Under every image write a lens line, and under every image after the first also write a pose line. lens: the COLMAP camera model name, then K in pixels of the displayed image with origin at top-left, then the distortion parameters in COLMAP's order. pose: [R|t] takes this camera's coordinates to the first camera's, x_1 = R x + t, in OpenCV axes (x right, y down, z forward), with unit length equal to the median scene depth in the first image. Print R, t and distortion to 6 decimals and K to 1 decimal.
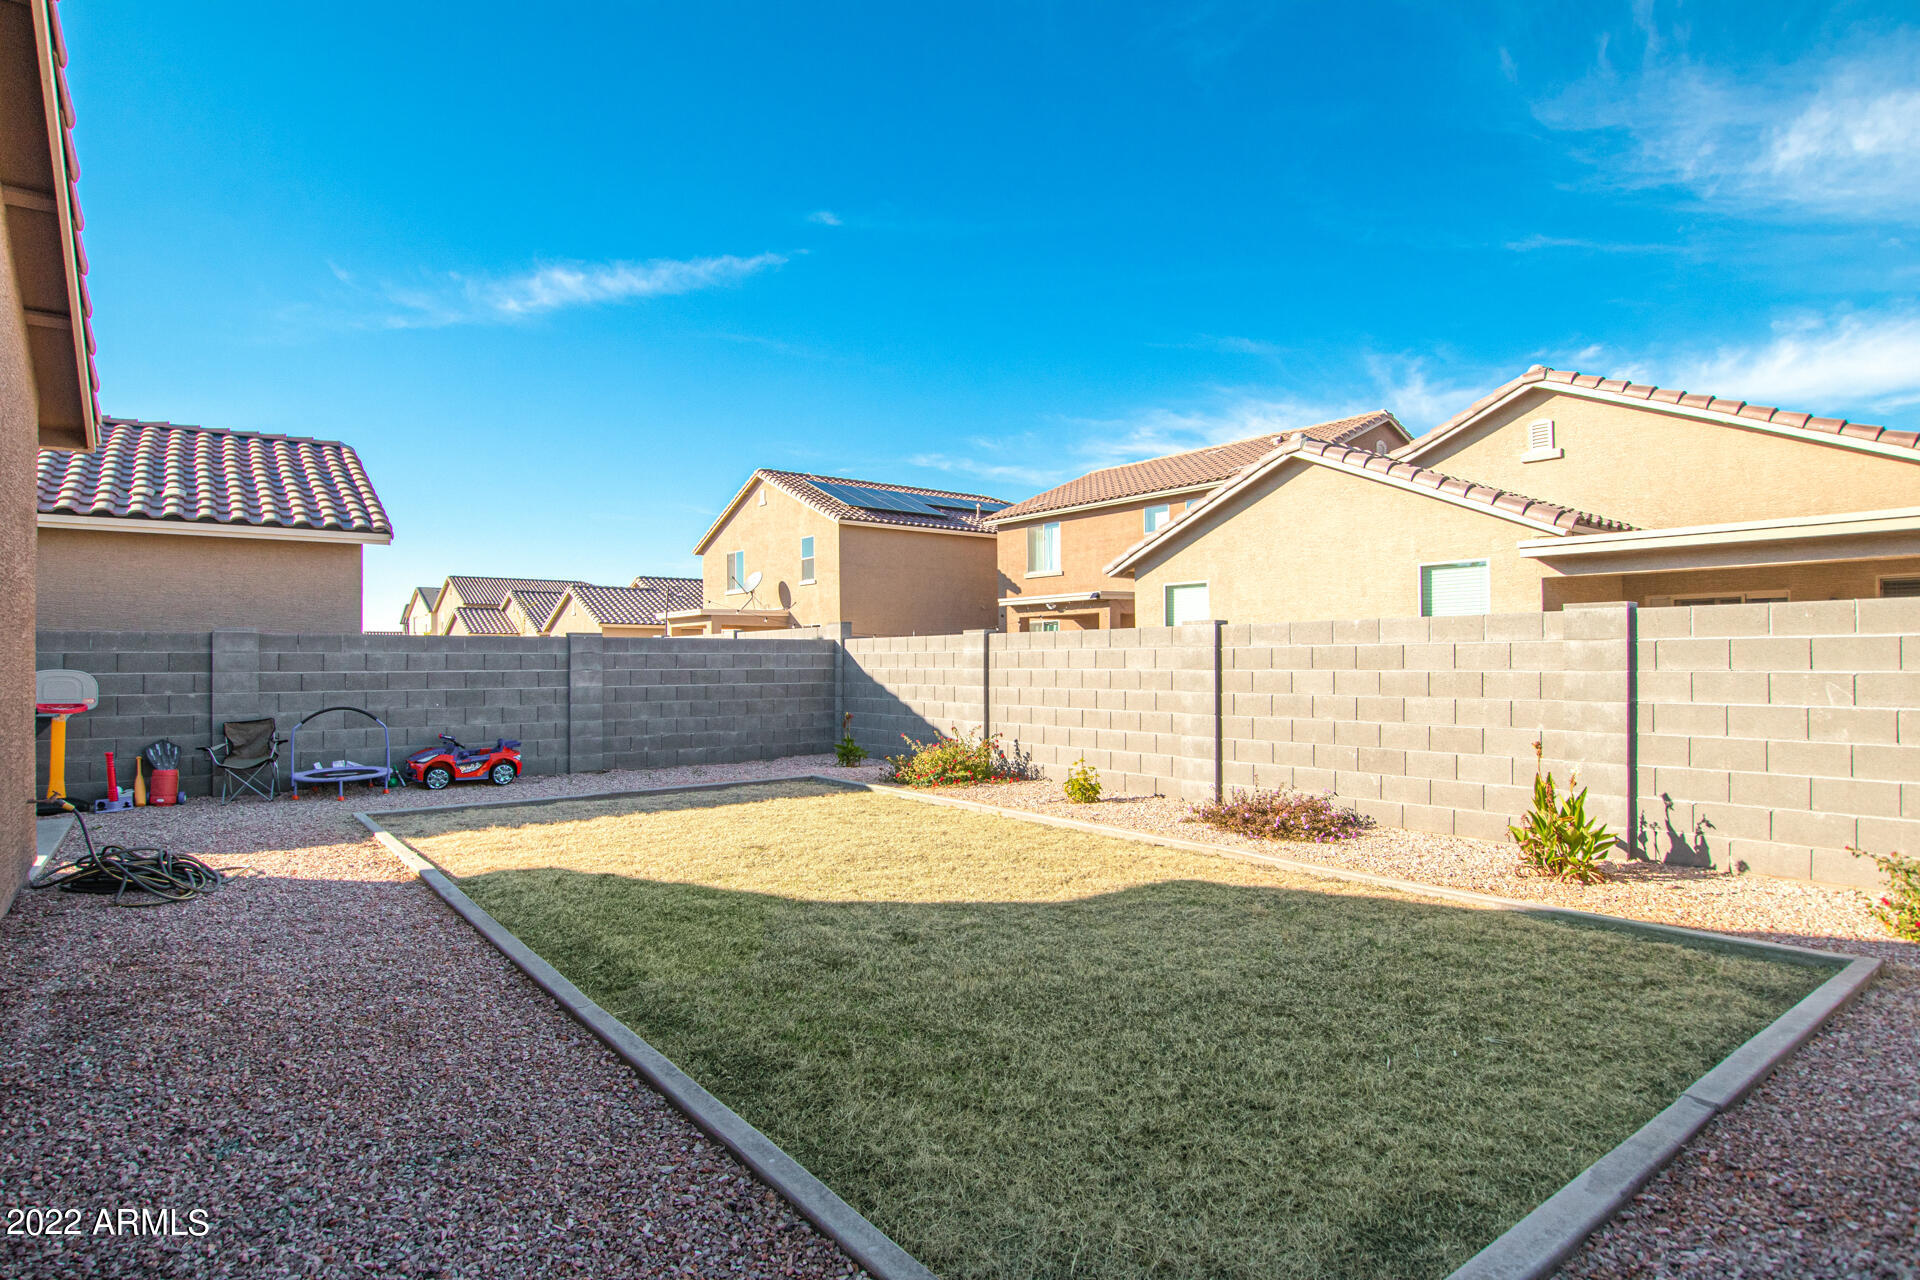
lens RADIAL K [[979.8, 0, 959.4], [0, 979.8, 649.4], [0, 0, 1]] dist [0.006958, 0.000155]
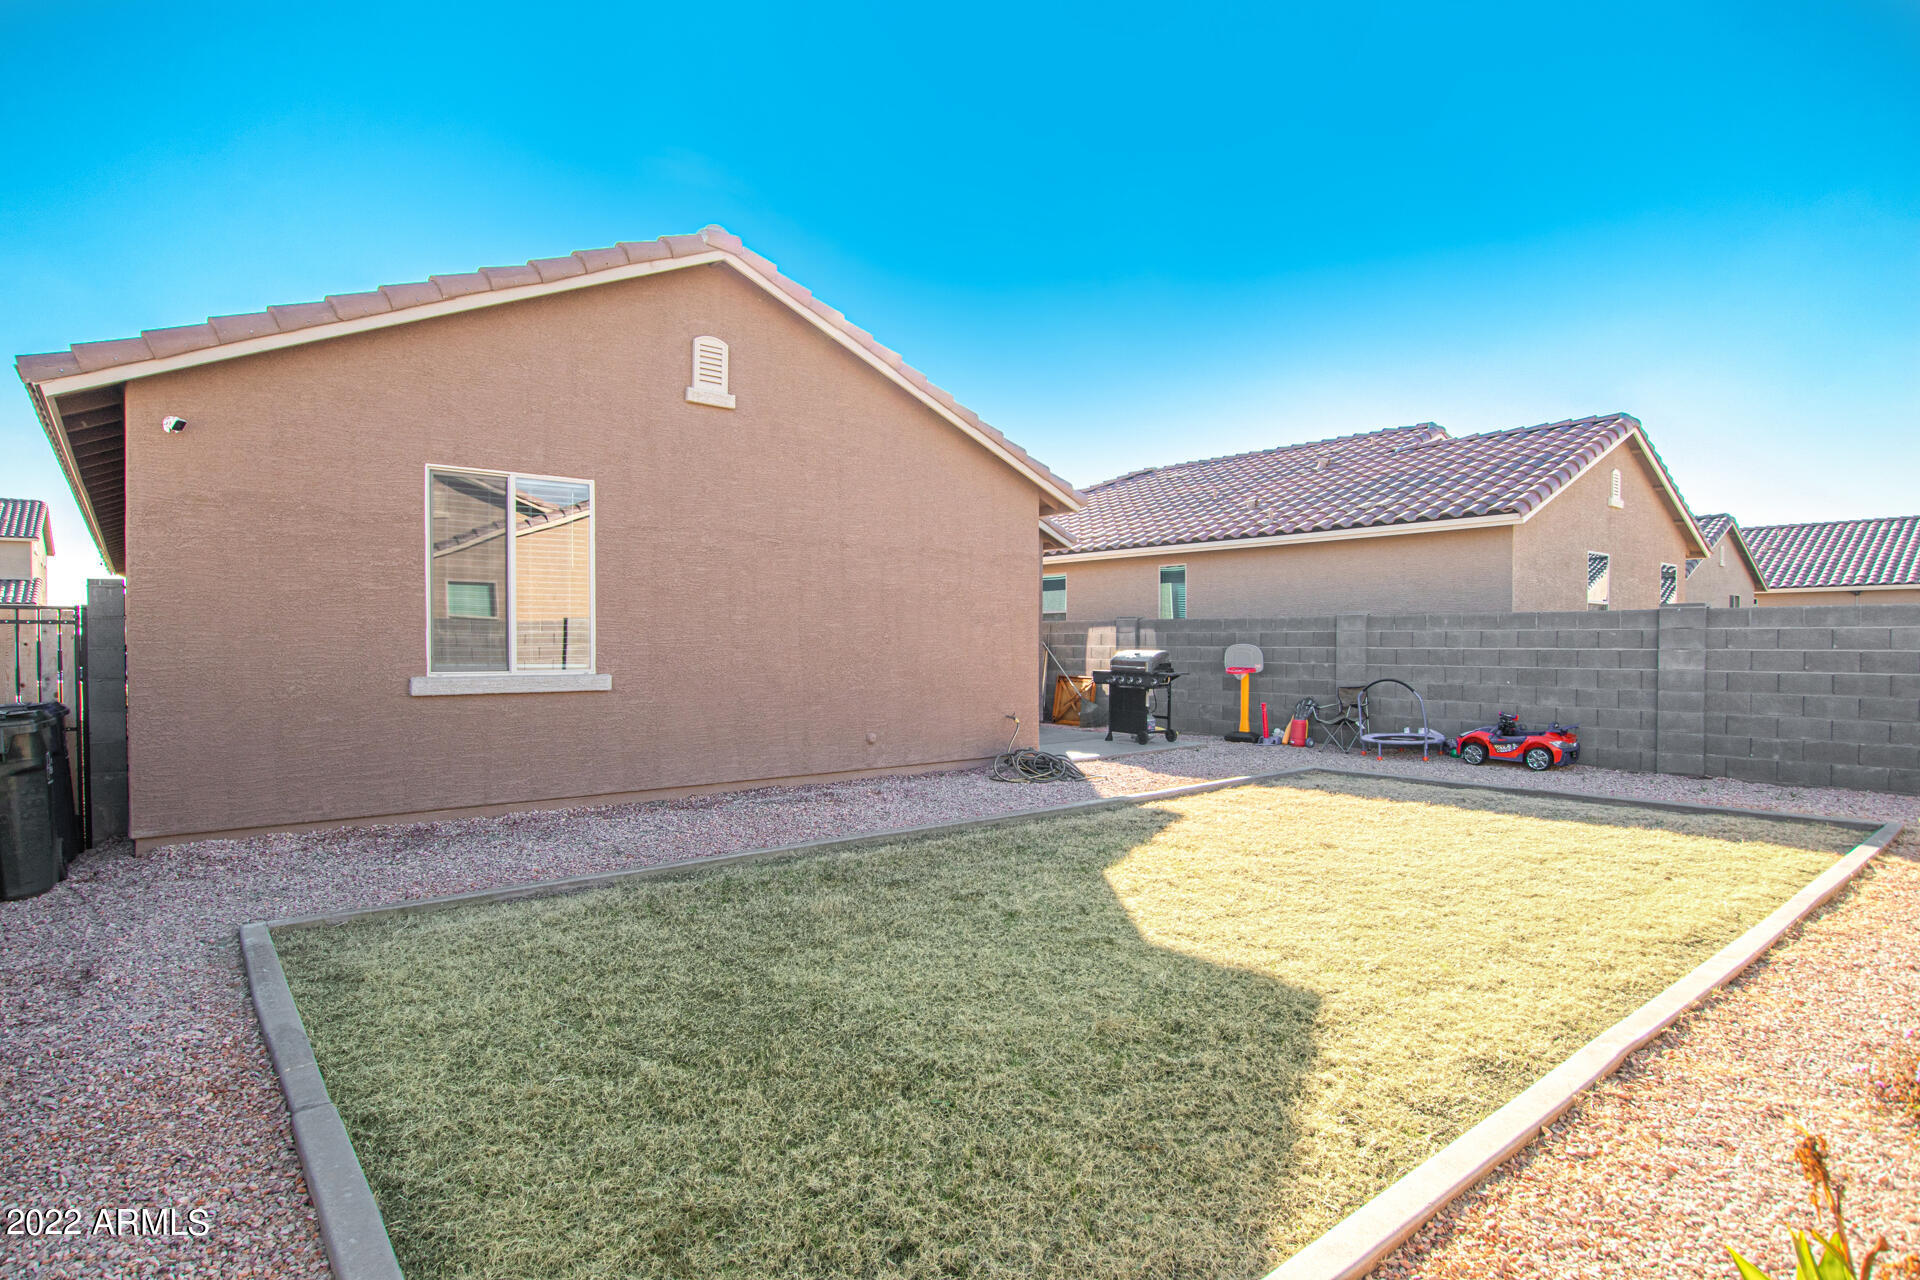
lens RADIAL K [[997.0, 0, 963.5], [0, 997.0, 643.5], [0, 0, 1]] dist [0.003318, 0.000641]
pose [[0.086964, 0.005418, -0.996197, 0.417006], [0.012220, 0.999904, 0.006505, 0.003824], [0.996137, -0.012739, 0.086889, 0.357646]]
